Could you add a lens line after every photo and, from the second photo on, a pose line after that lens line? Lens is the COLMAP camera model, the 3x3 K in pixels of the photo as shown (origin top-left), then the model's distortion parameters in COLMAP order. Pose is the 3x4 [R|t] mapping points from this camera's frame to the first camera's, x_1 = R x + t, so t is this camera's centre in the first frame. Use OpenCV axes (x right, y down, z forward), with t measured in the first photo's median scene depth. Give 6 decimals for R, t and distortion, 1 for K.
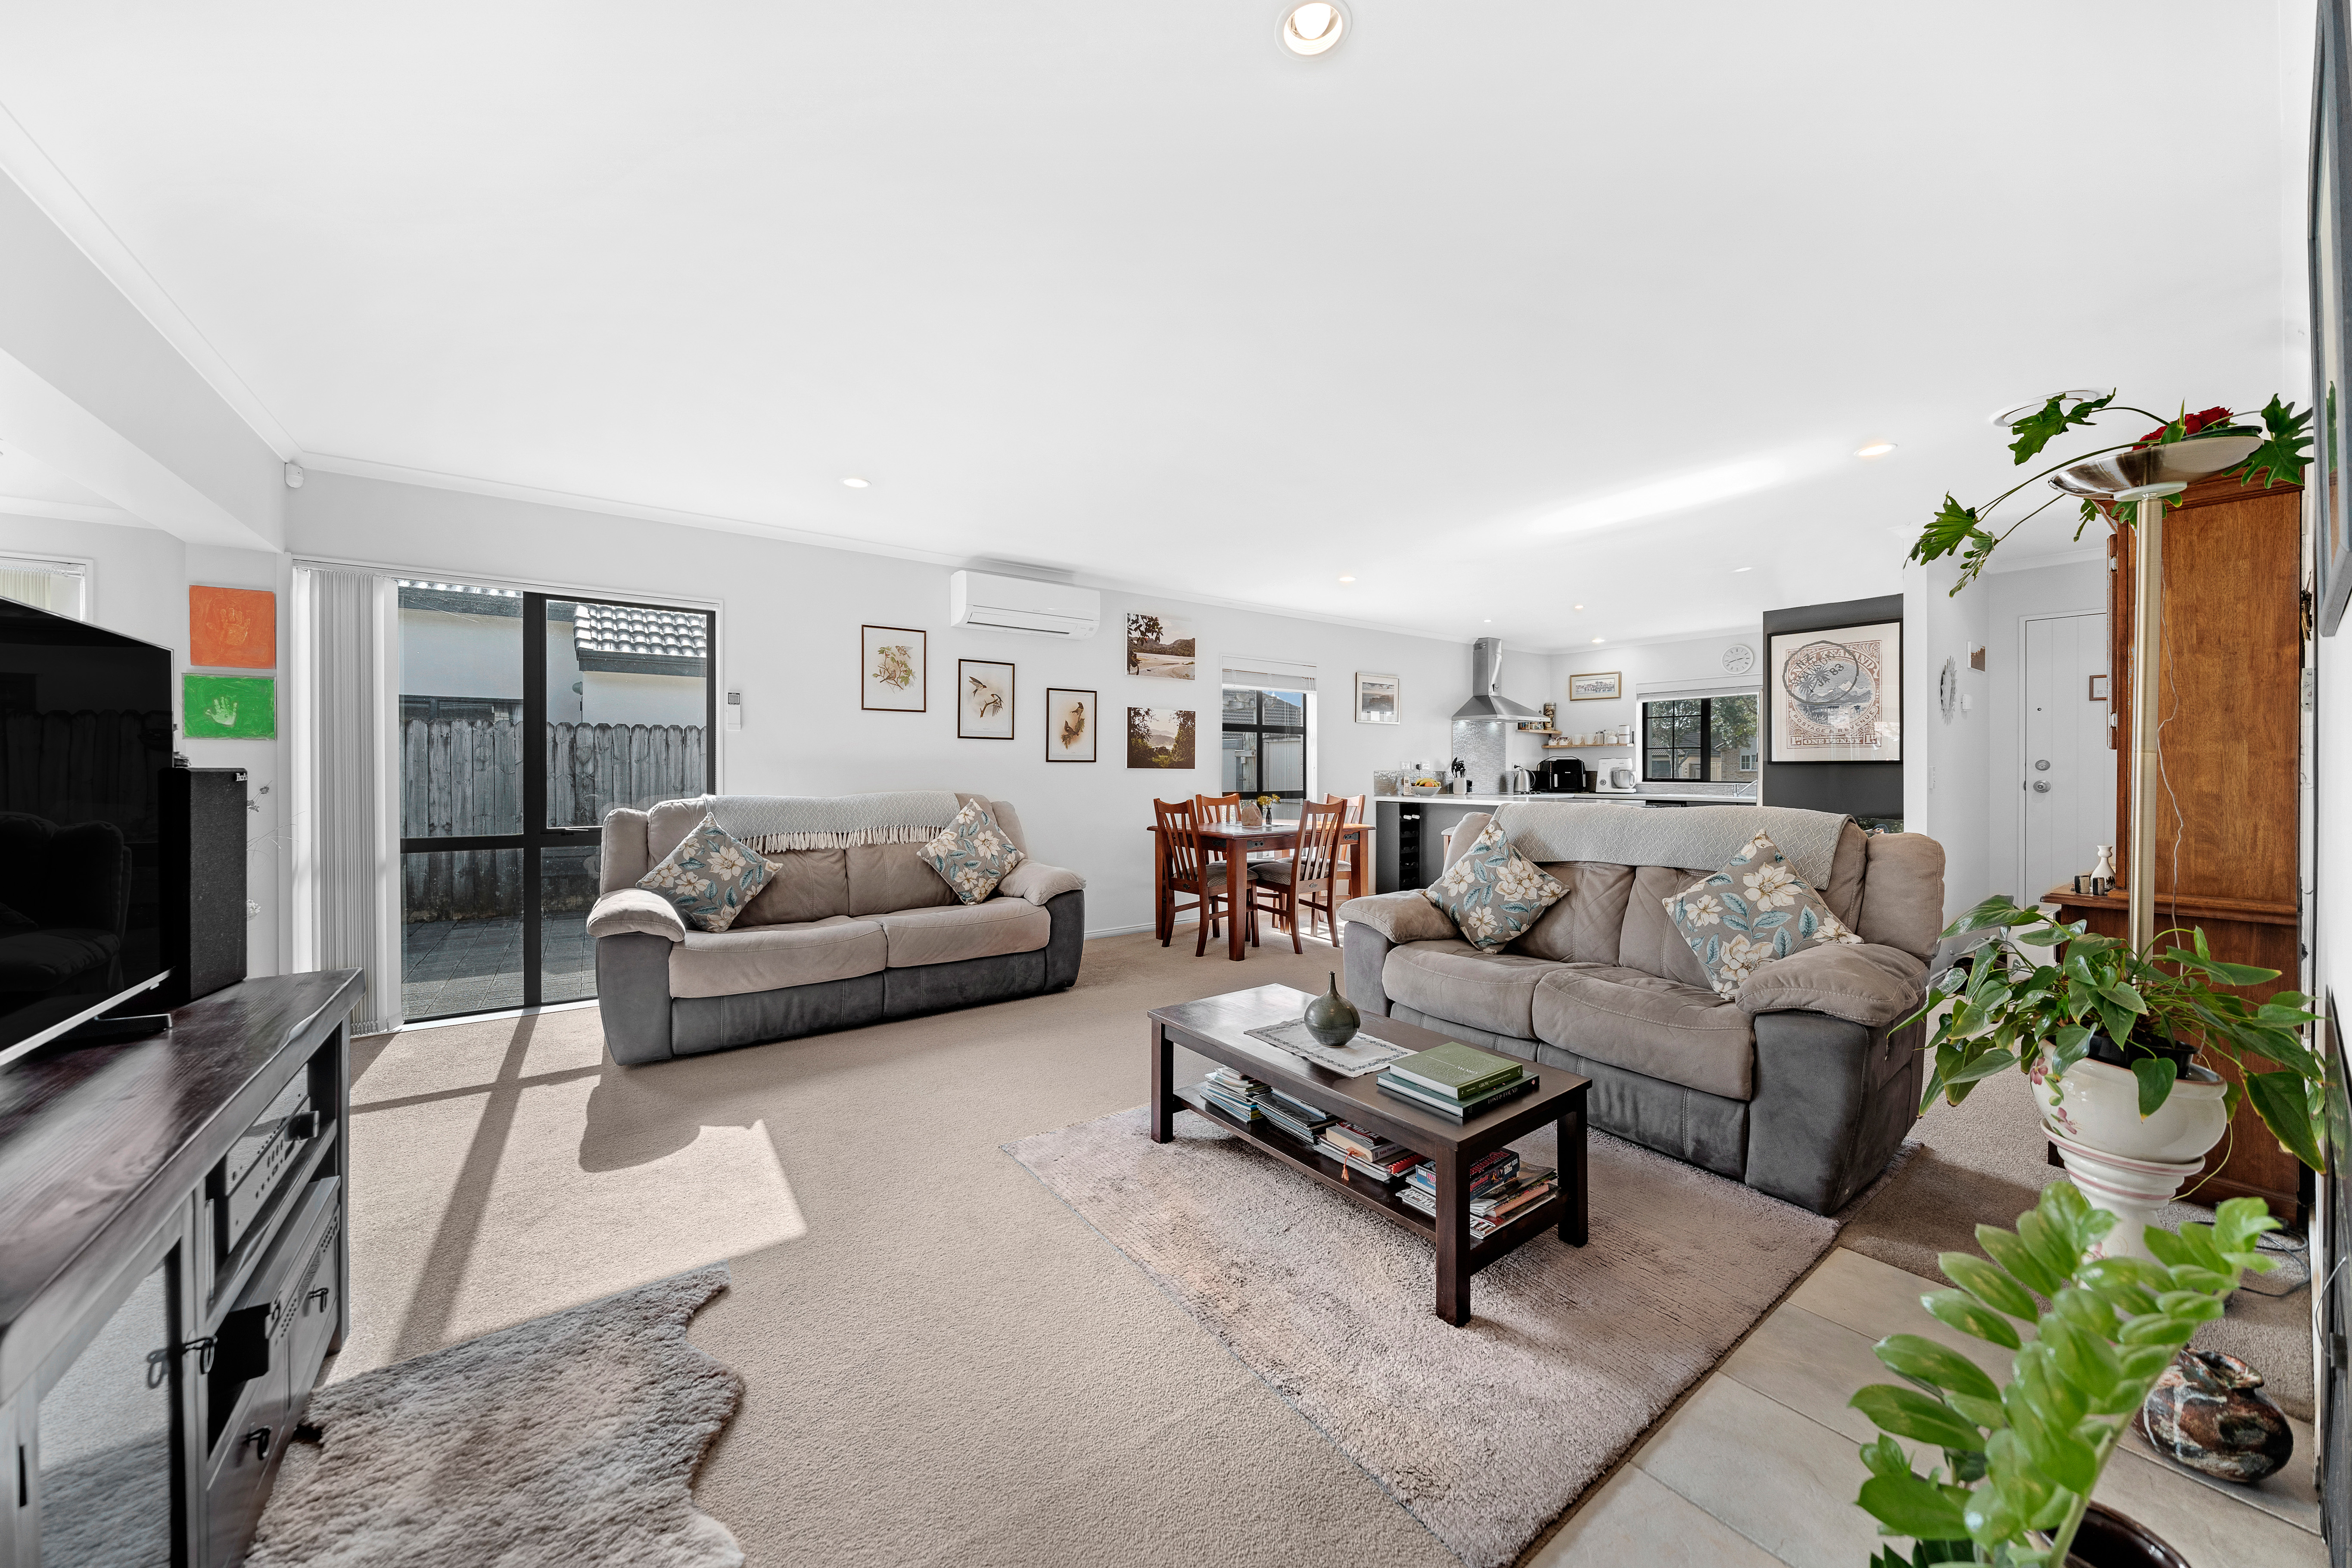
lens RADIAL K [[810.8, 0, 1178.0], [0, 810.8, 780.4], [0, 0, 1]] dist [-0.009003, 0.000231]
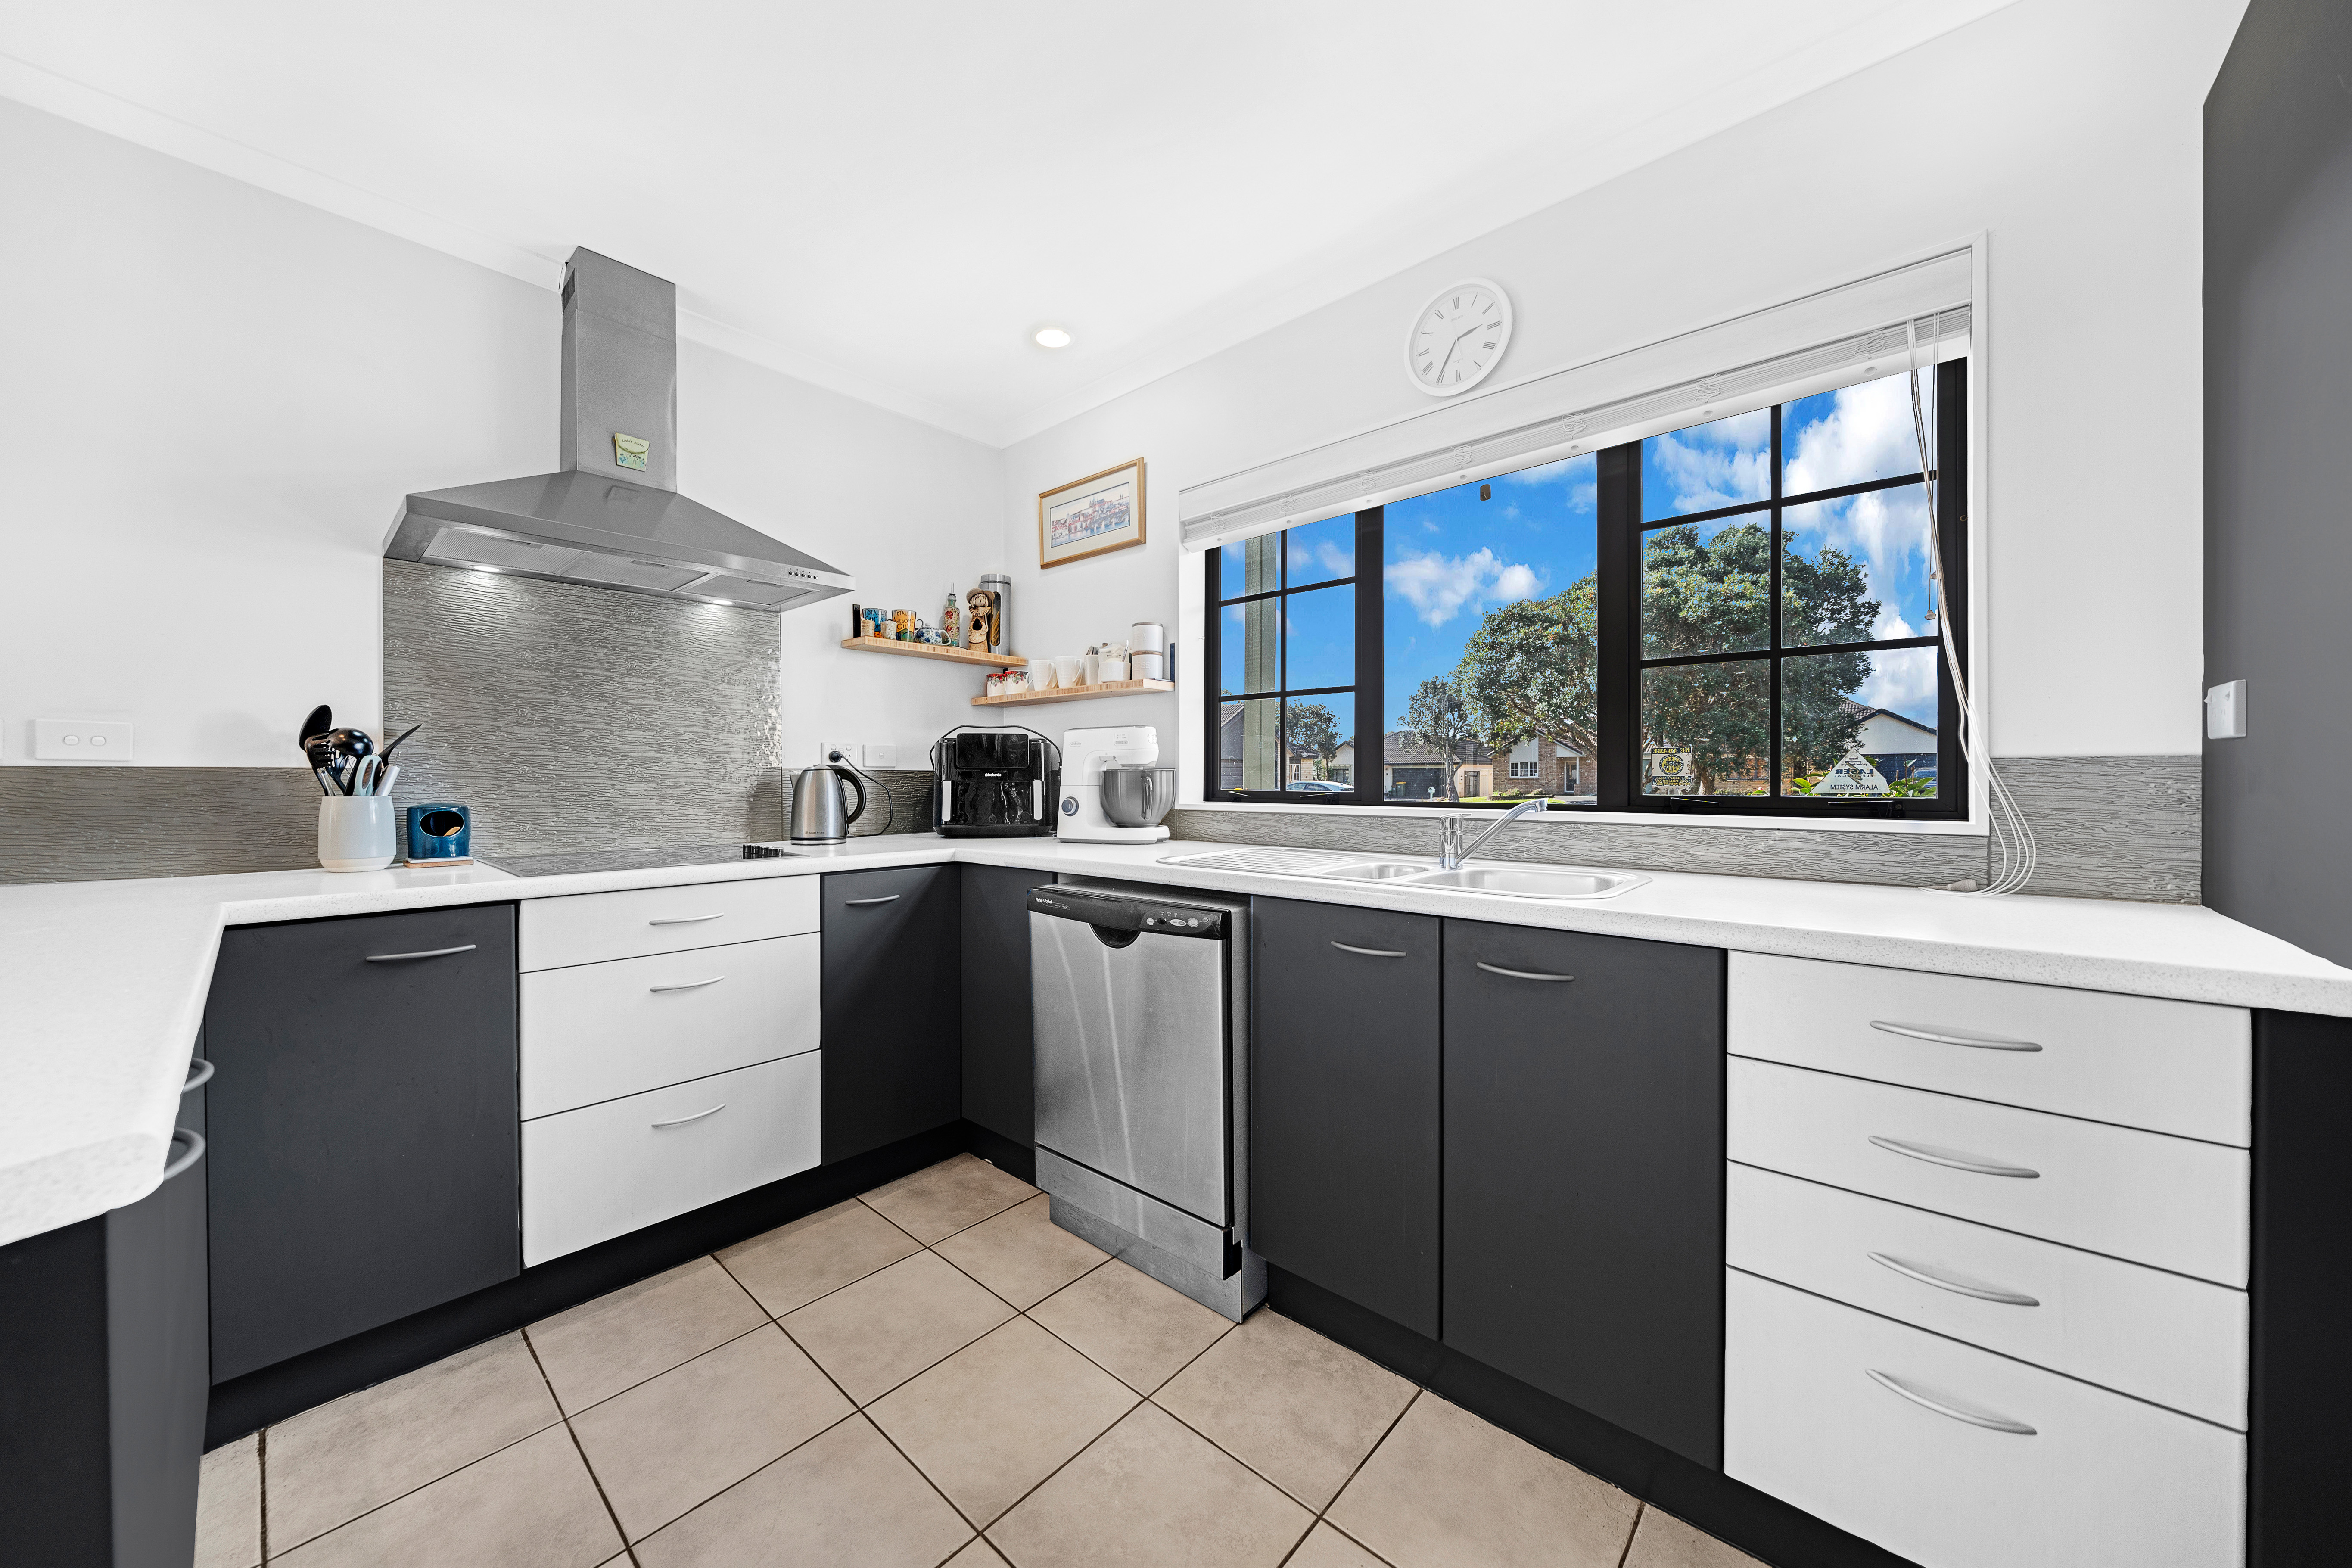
lens RADIAL K [[810.8, 0, 1184.5], [0, 810.8, 776.5], [0, 0, 1]] dist [-0.009003, 0.000231]
pose [[0.977073, -0.002749, 0.212888, 0.503325], [0.006765, 0.999813, -0.018136, -0.003109], [-0.212798, 0.019160, 0.976908, 0.698642]]
